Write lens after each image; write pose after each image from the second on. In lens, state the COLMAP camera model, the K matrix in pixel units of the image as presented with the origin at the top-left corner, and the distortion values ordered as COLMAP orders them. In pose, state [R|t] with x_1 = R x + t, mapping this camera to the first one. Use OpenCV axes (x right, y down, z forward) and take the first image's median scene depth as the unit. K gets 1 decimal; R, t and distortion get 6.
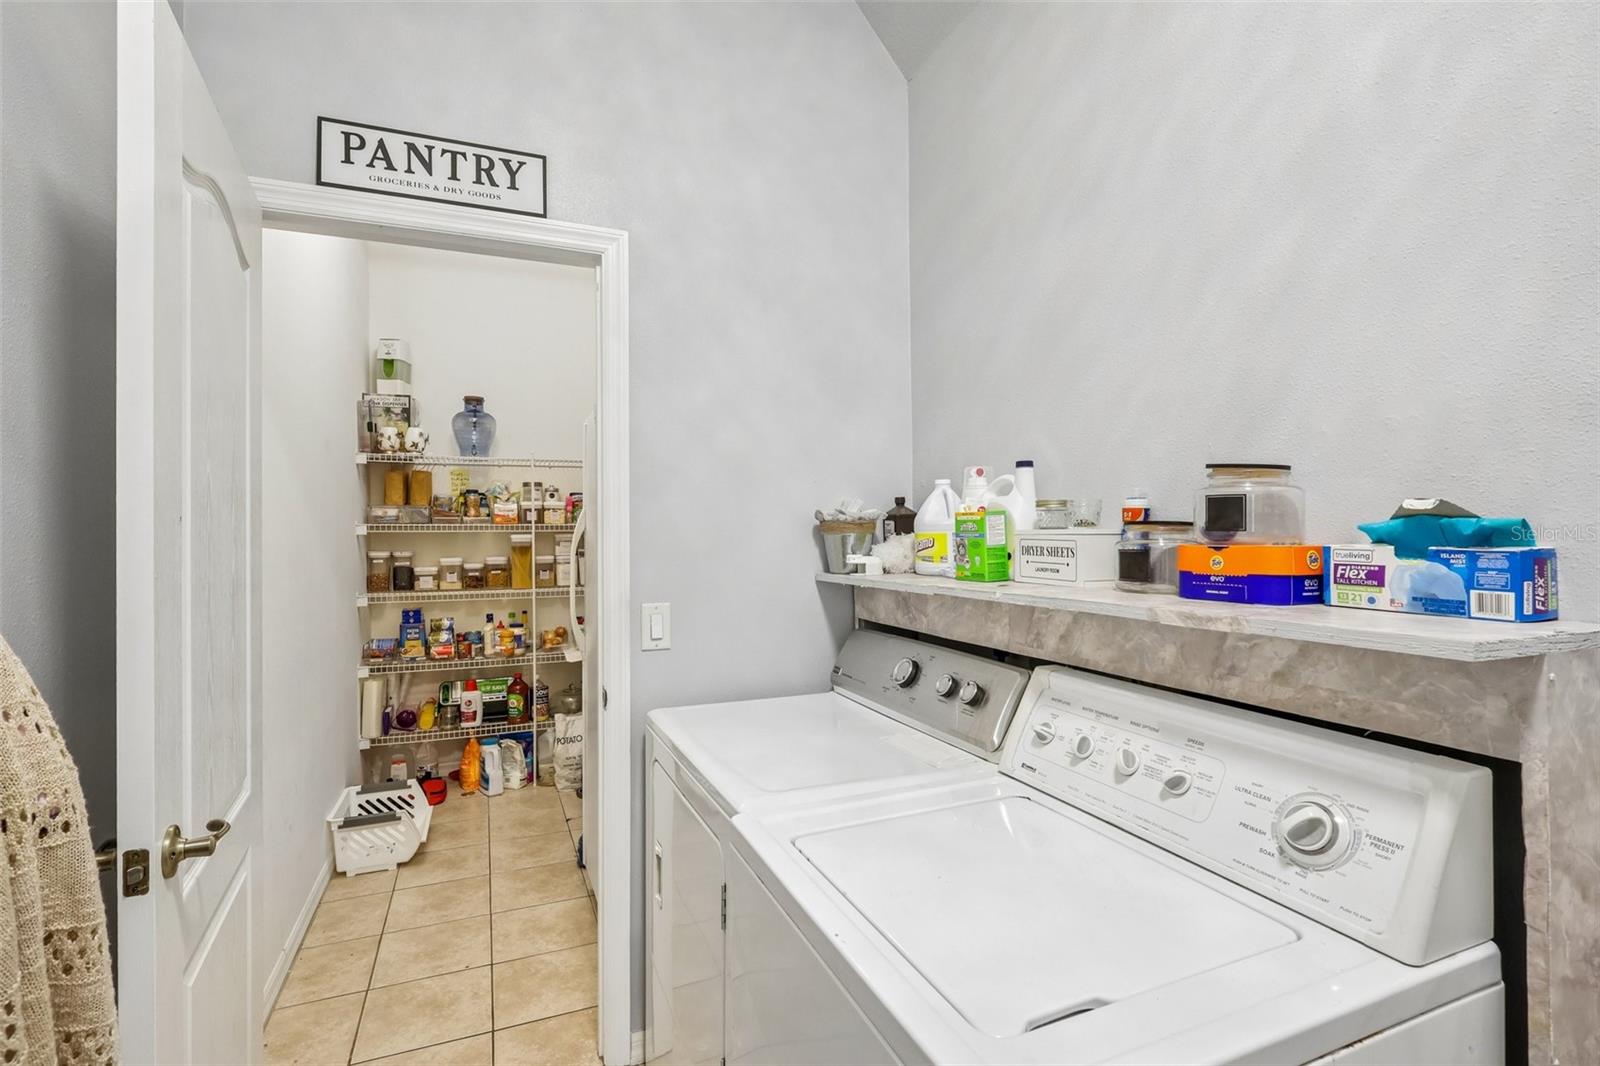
lens RADIAL K [[742.2, 0, 798.7], [0, 742.2, 526.4], [0, 0, 1]] dist [-0.003446, 0.001169]
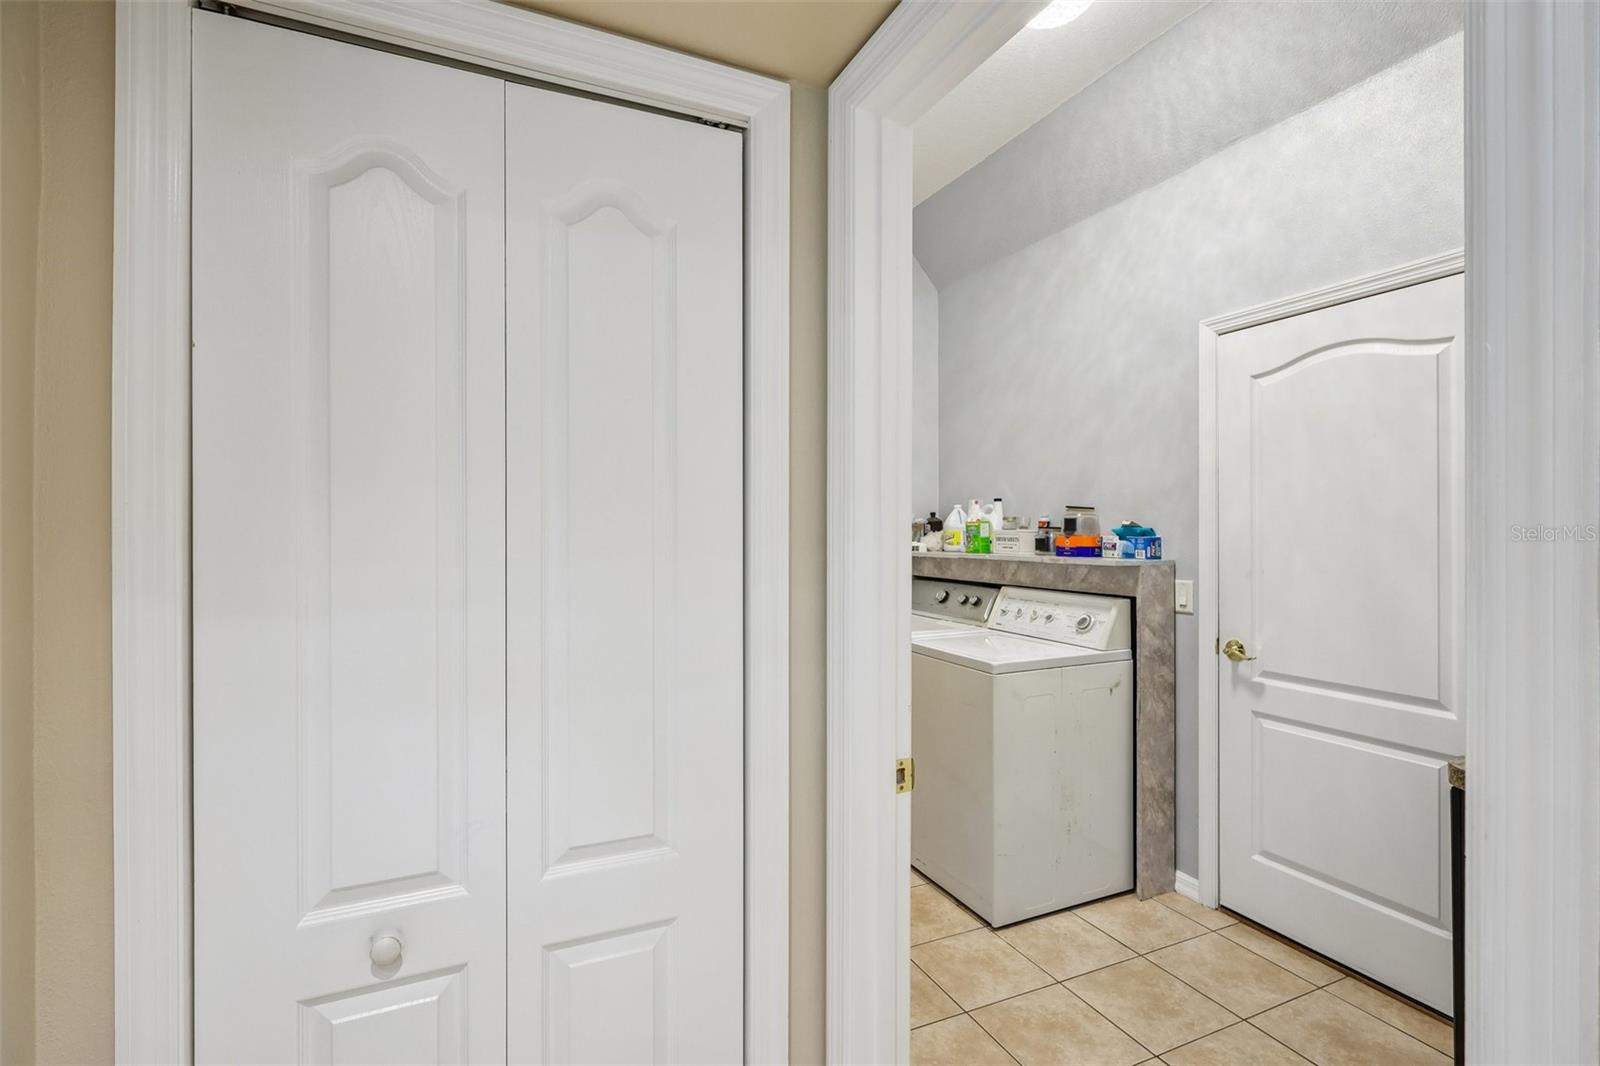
lens RADIAL K [[742.2, 0, 799.7], [0, 742.2, 528.7], [0, 0, 1]] dist [-0.003446, 0.001169]
pose [[0.999154, 0.006598, 0.040589, -0.380654], [-0.006857, 0.999957, 0.006241, -0.009052], [-0.040546, -0.006514, 0.999156, -1.204877]]
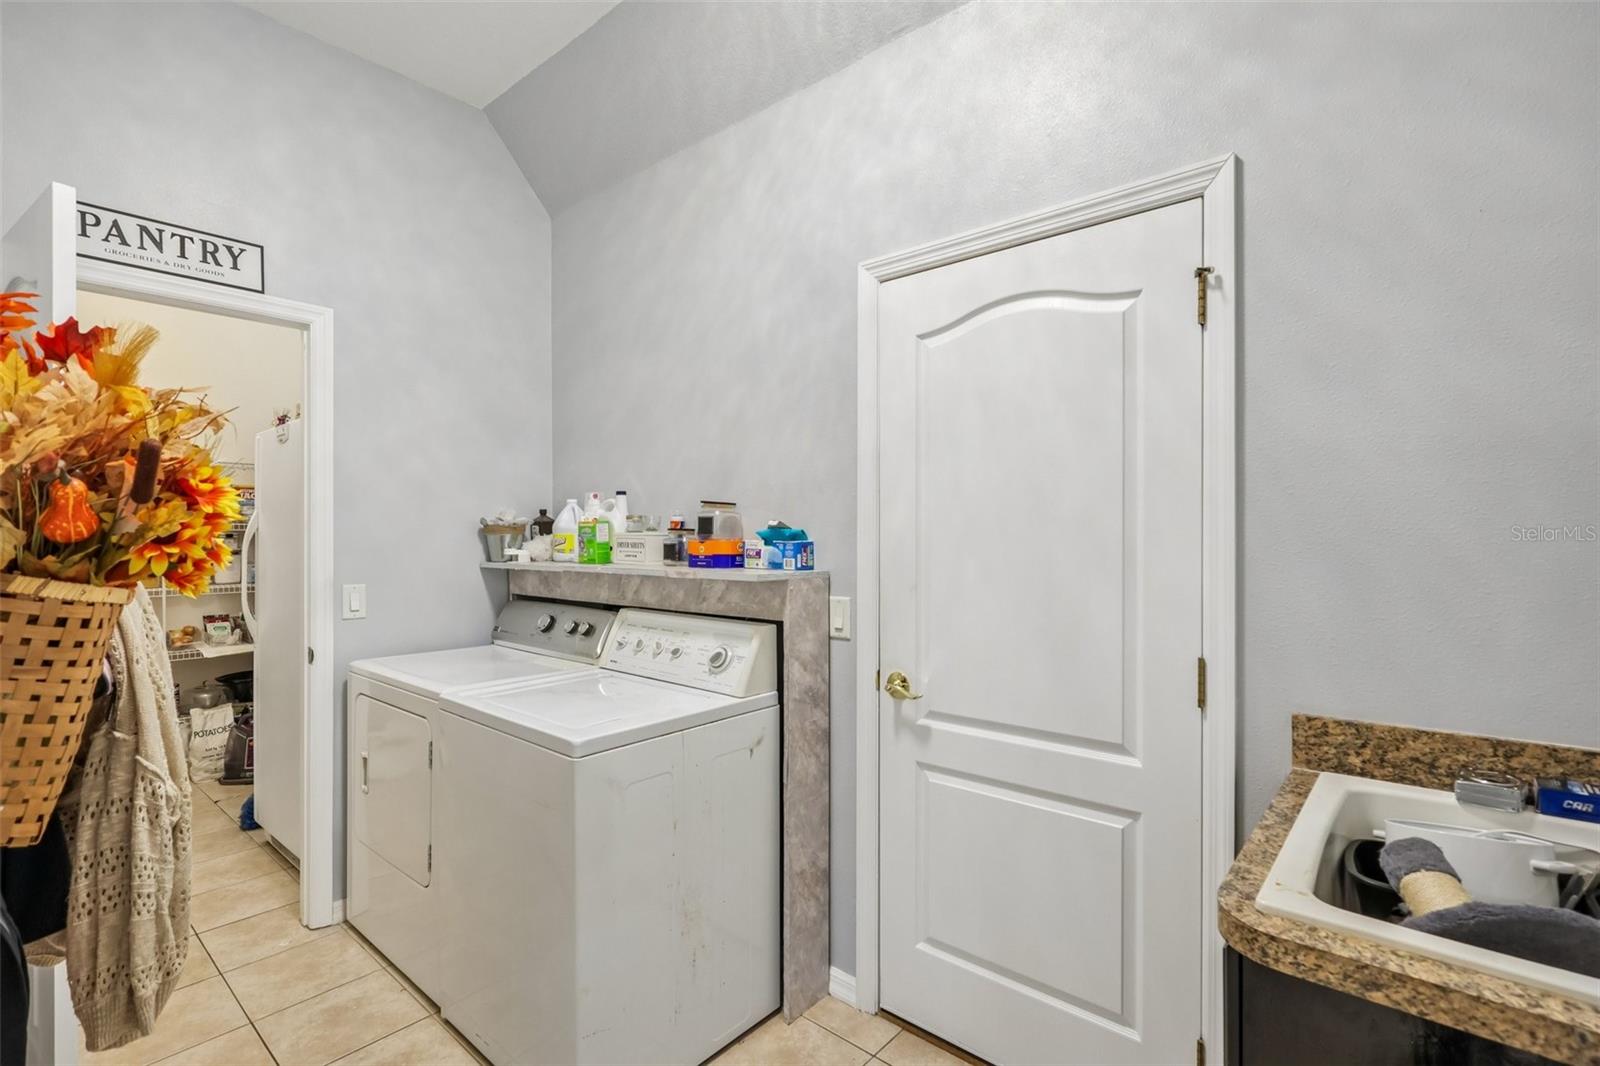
lens RADIAL K [[742.2, 0, 795.4], [0, 742.2, 538.3], [0, 0, 1]] dist [-0.003446, 0.001169]
pose [[0.896284, 0.004423, 0.443458, -0.084721], [-0.009917, 0.999900, 0.010071, -0.003426], [-0.443369, -0.013424, 0.896239, -0.684492]]
